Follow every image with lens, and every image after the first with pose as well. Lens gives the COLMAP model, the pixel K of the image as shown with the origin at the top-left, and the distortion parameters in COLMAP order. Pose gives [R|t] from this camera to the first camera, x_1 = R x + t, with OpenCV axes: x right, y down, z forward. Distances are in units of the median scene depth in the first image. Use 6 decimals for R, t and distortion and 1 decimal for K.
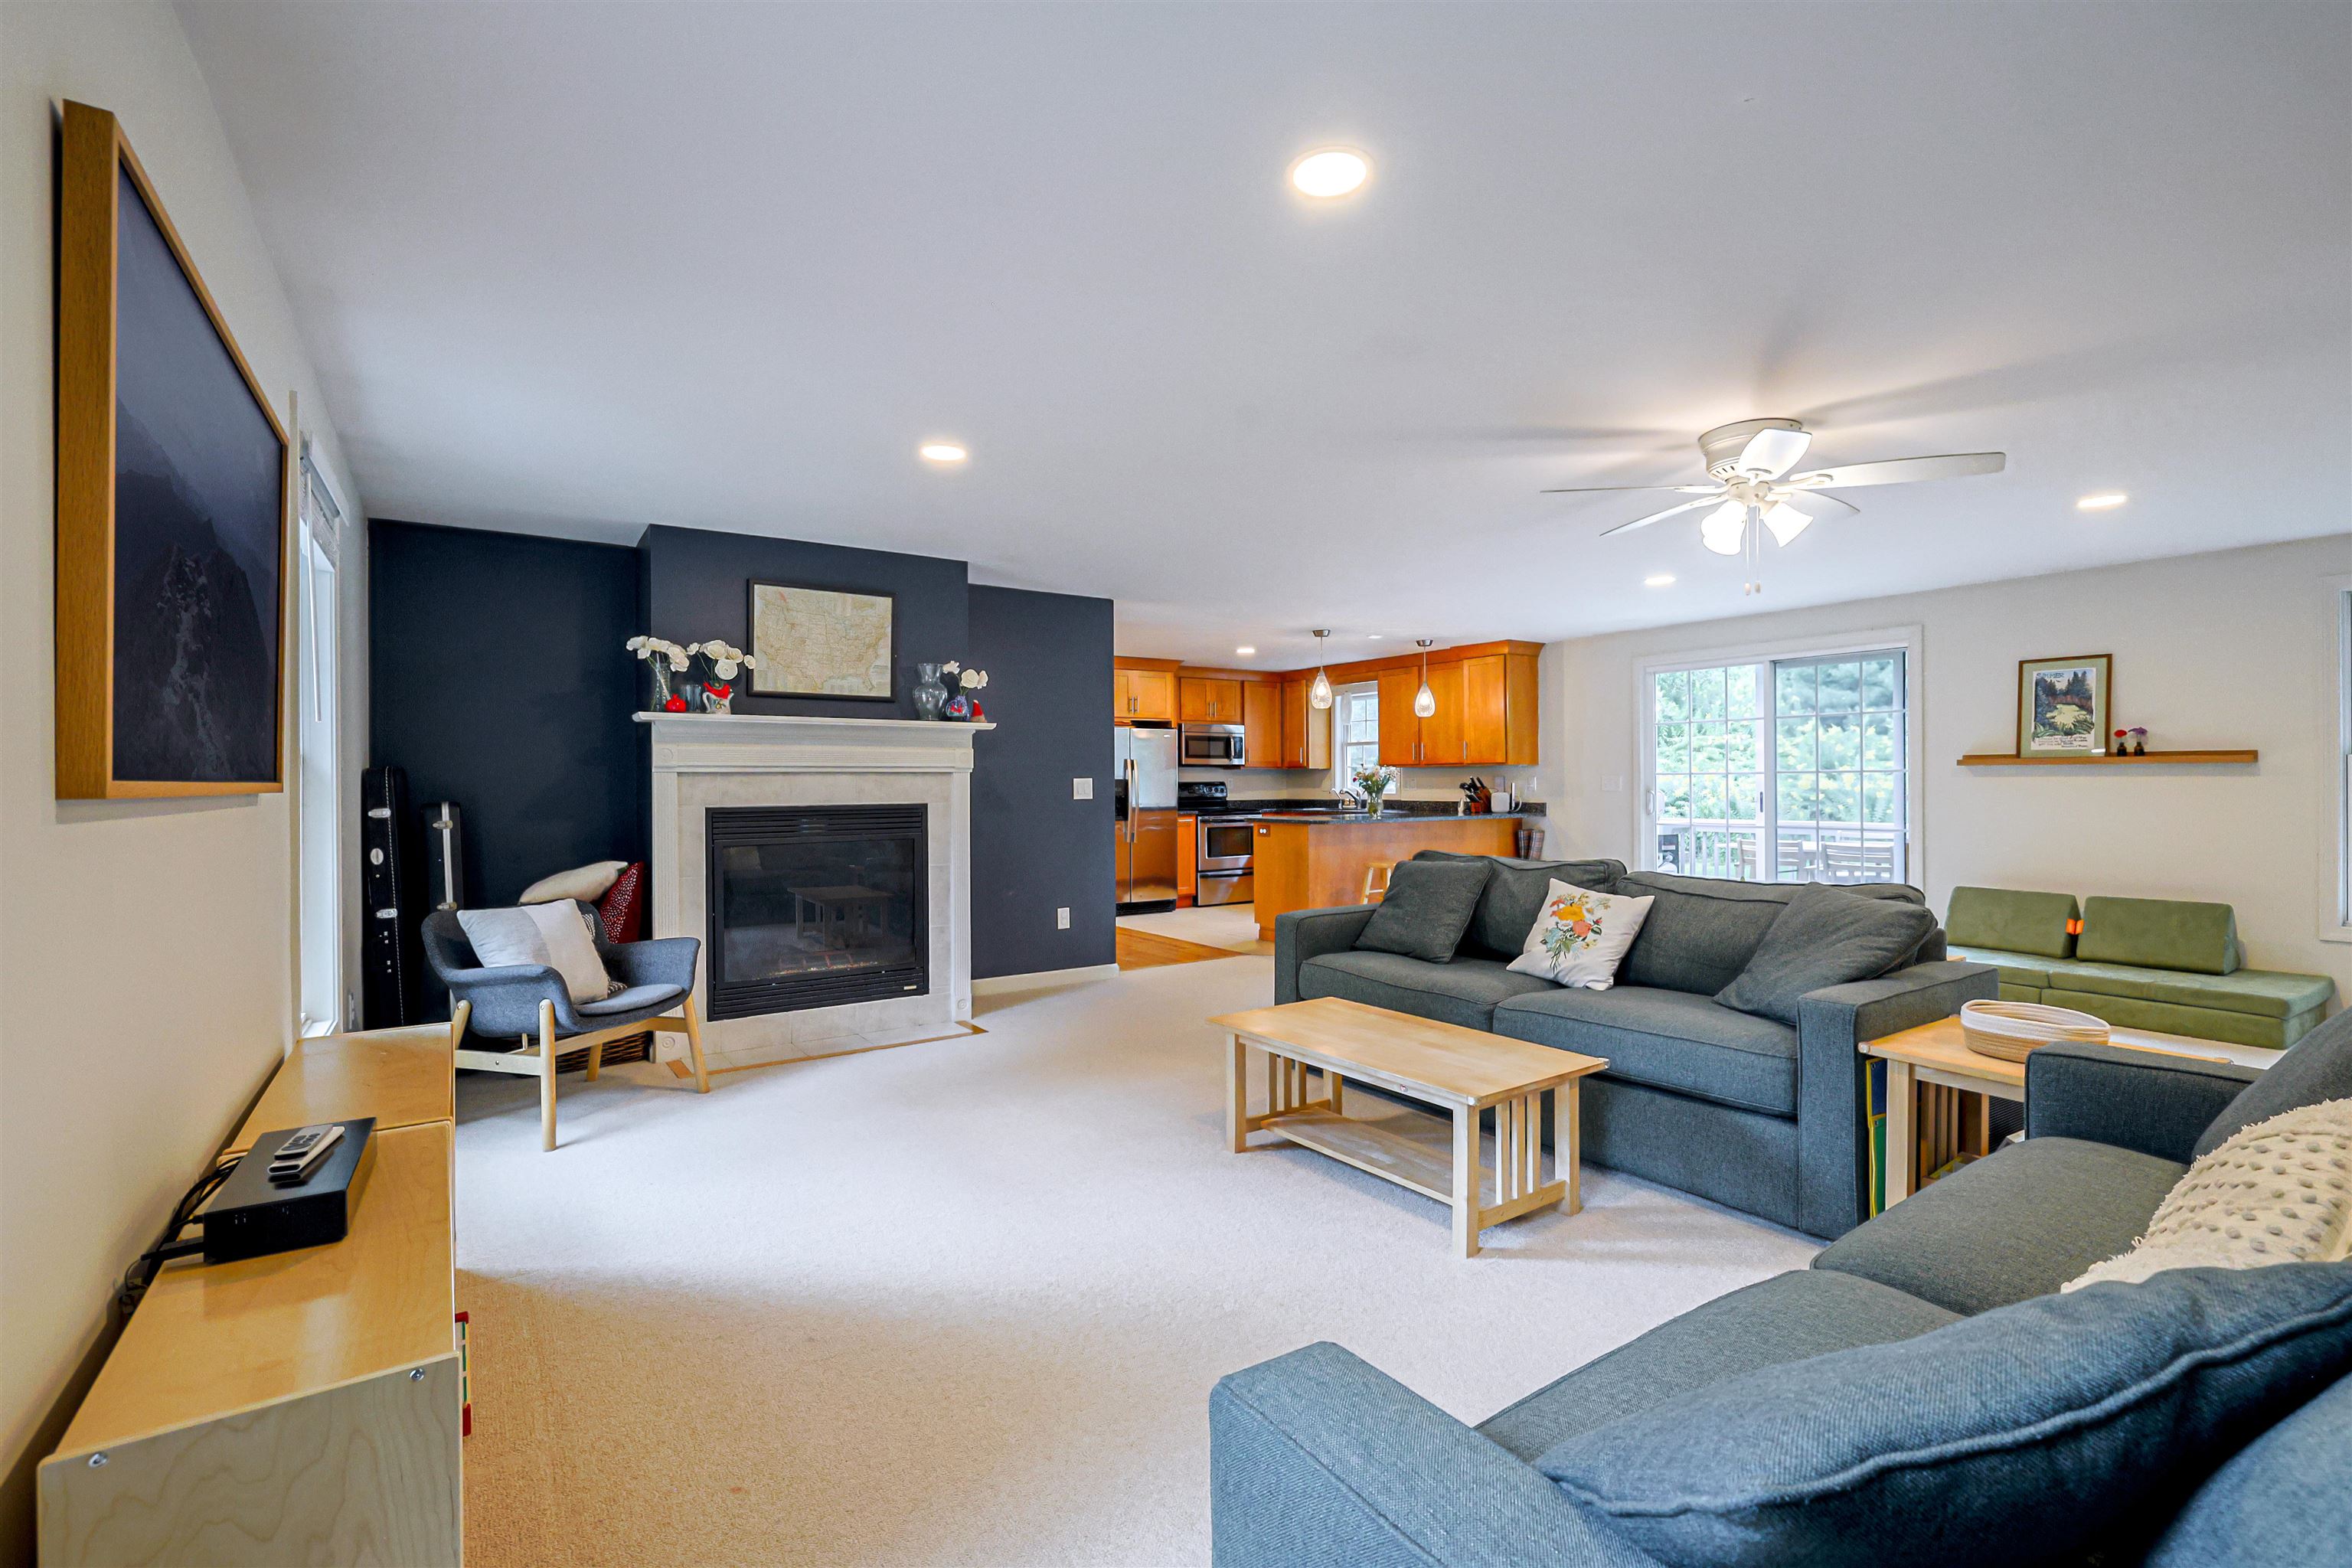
lens RADIAL K [[1039.6, 0, 1209.6], [0, 1039.6, 788.5], [0, 0, 1]] dist [-0.002342, 0.000001]
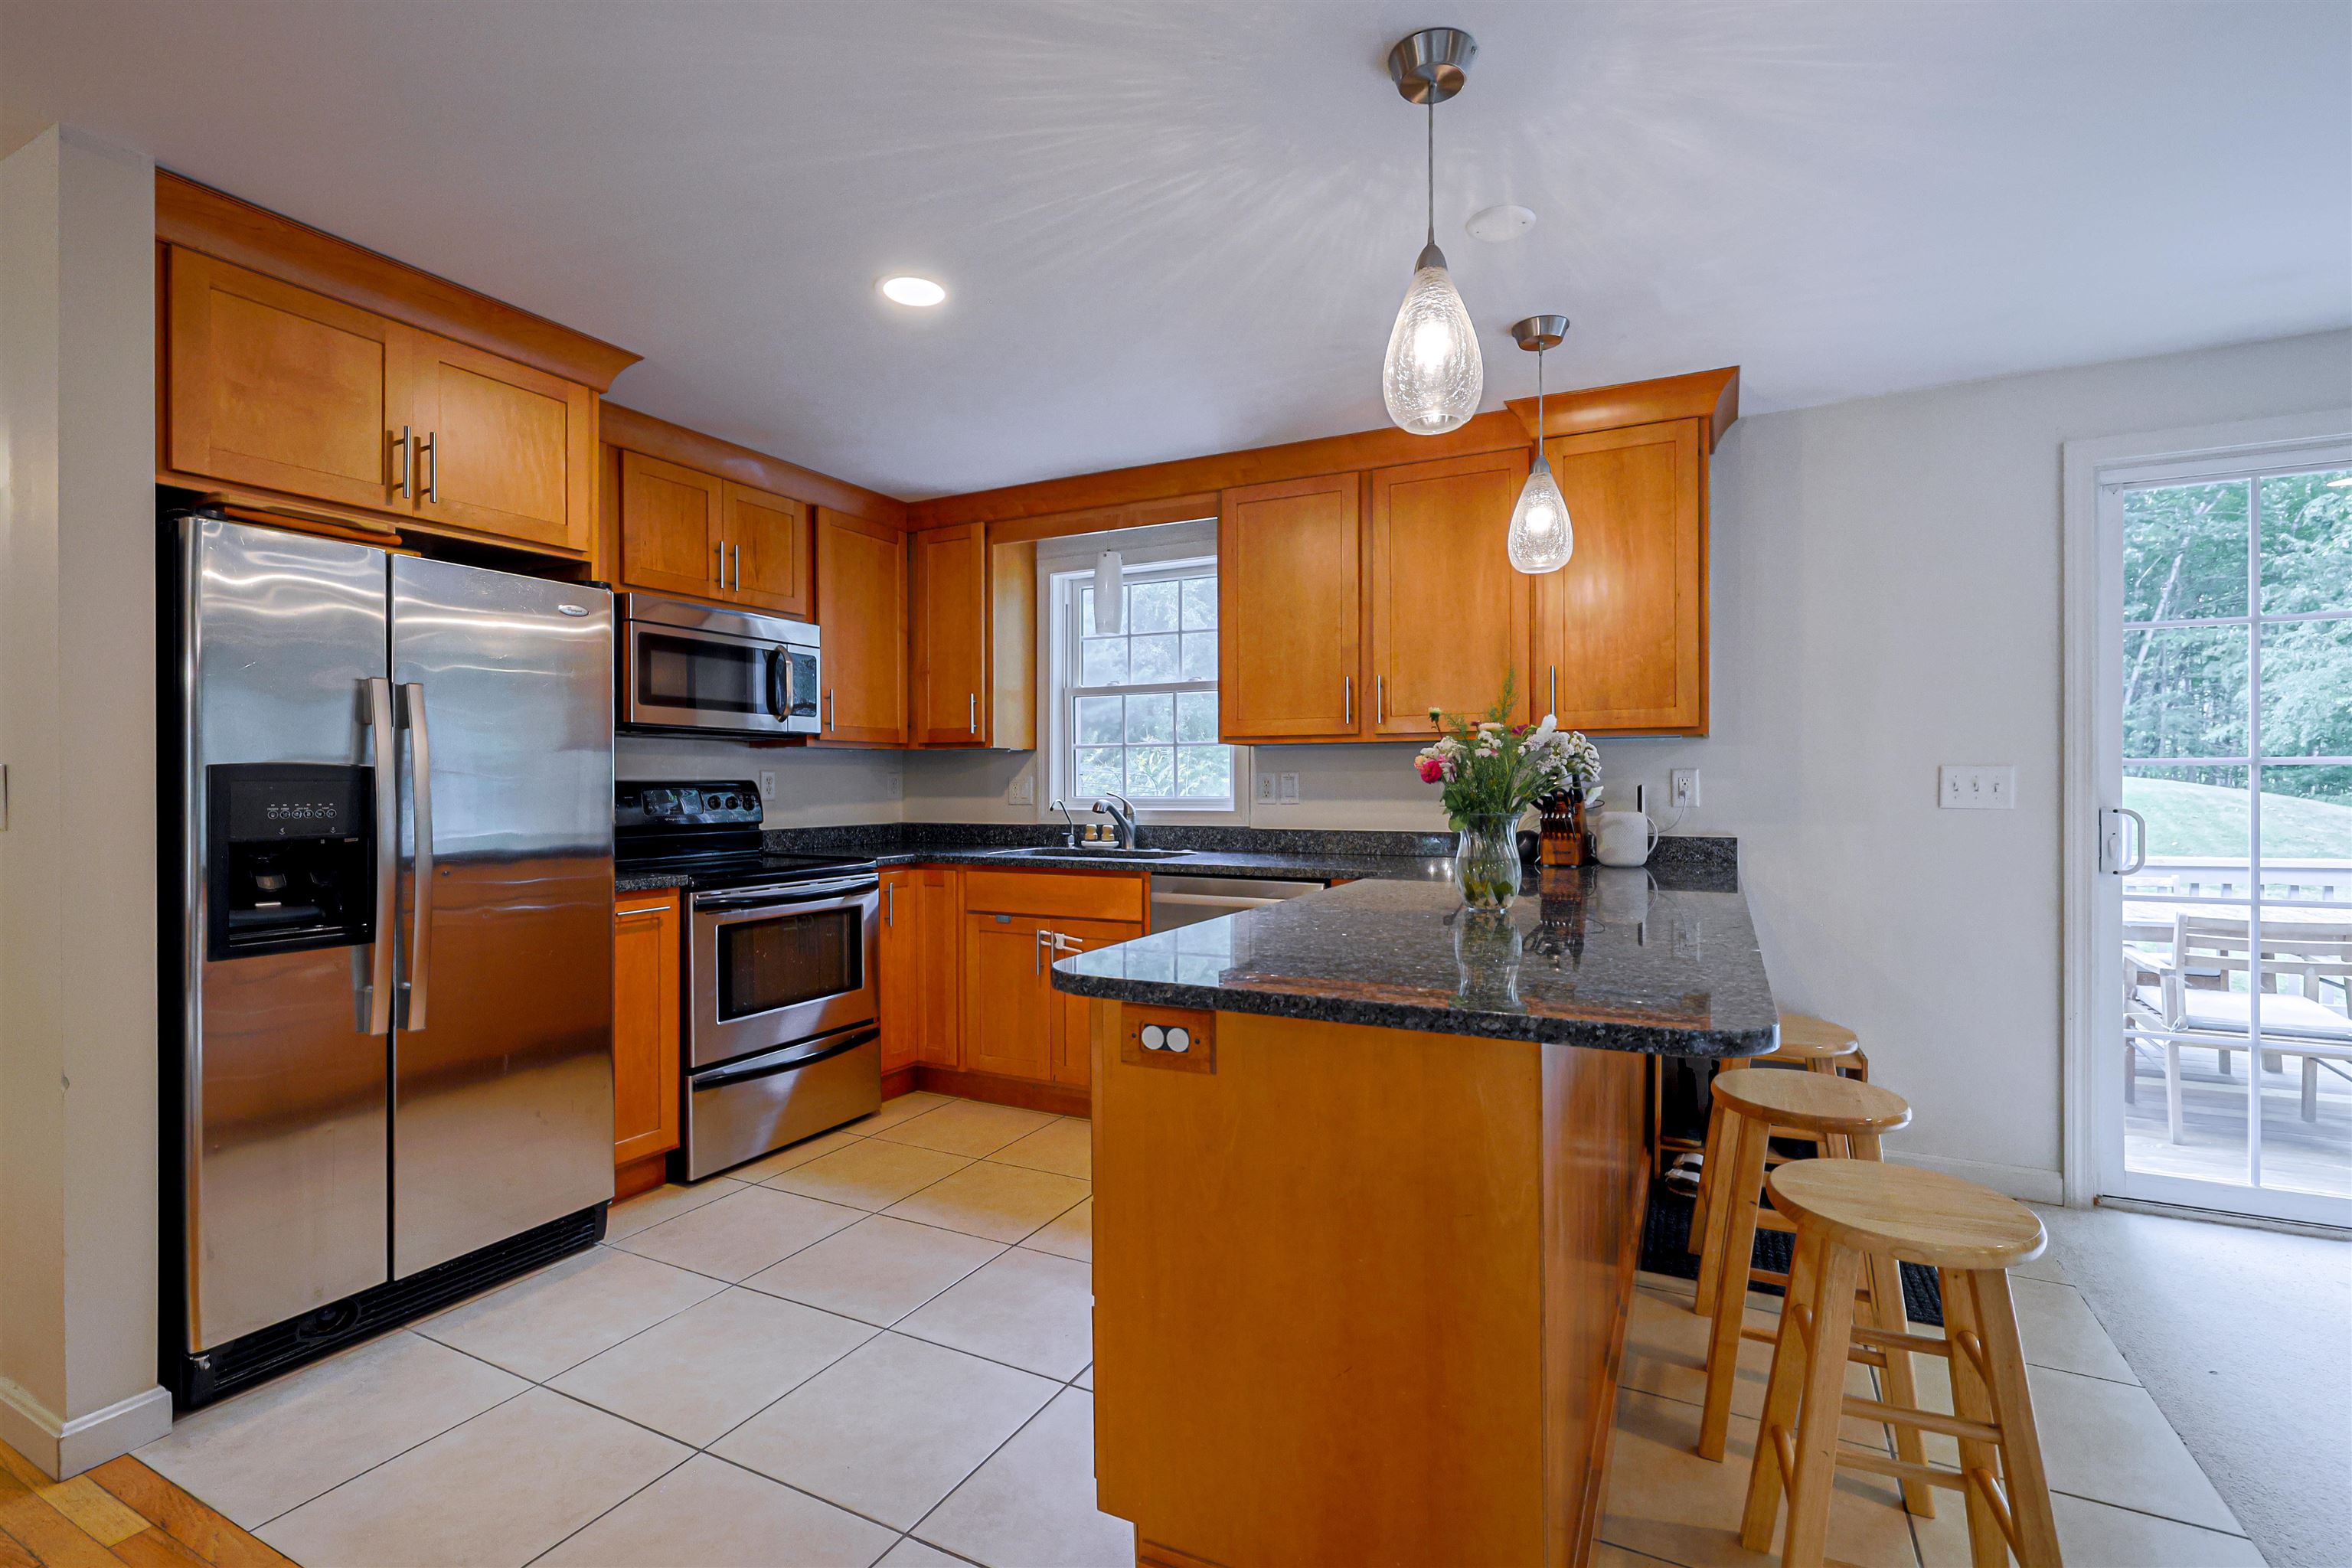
lens RADIAL K [[1039.6, 0, 1209.6], [0, 1039.6, 788.5], [0, 0, 1]] dist [-0.002342, 0.000001]
pose [[0.873796, 0.001392, 0.486290, -0.024710], [-0.000711, 0.999998, -0.001584, -0.003121], [-0.486292, 0.001038, 0.873796, 0.624748]]
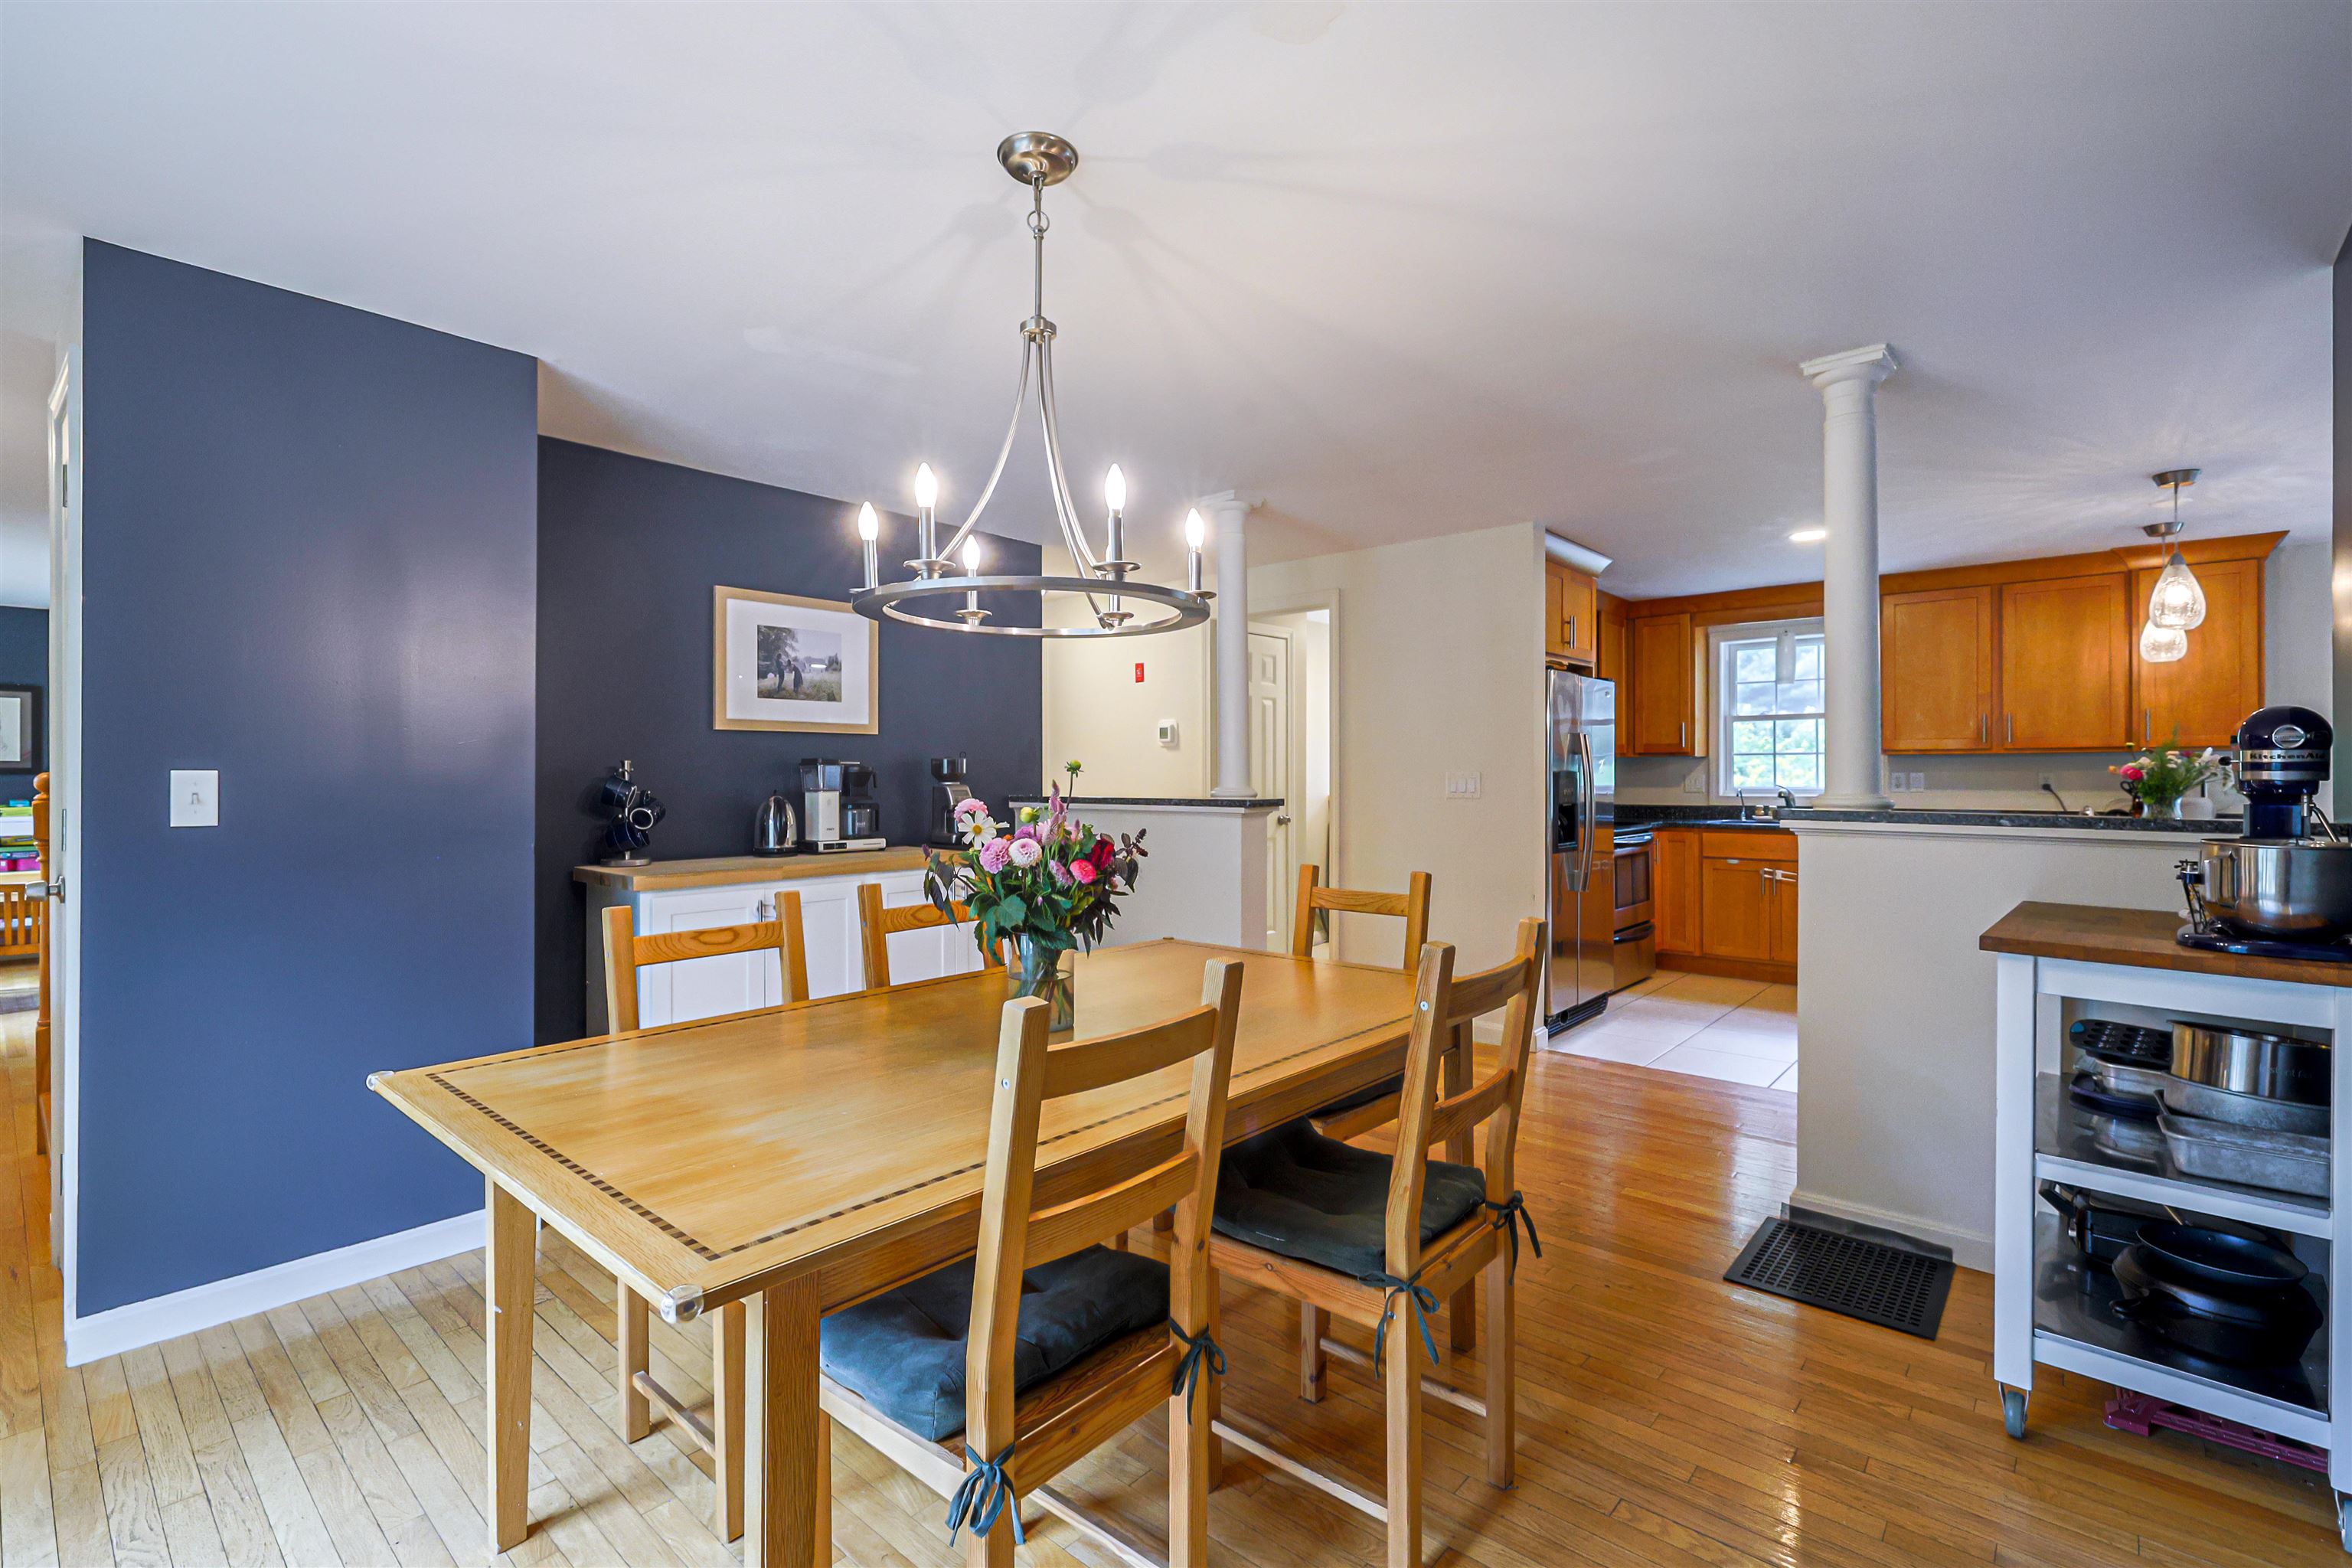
lens RADIAL K [[1042.5, 0, 1250.9], [0, 1042.5, 776.7], [0, 0, 1]] dist [-0.000445, 0.000021]
pose [[0.961579, 0.004651, 0.274490, -0.333722], [-0.003286, 0.999980, -0.005435, -0.002558], [-0.274509, 0.004324, 0.961575, 0.481750]]
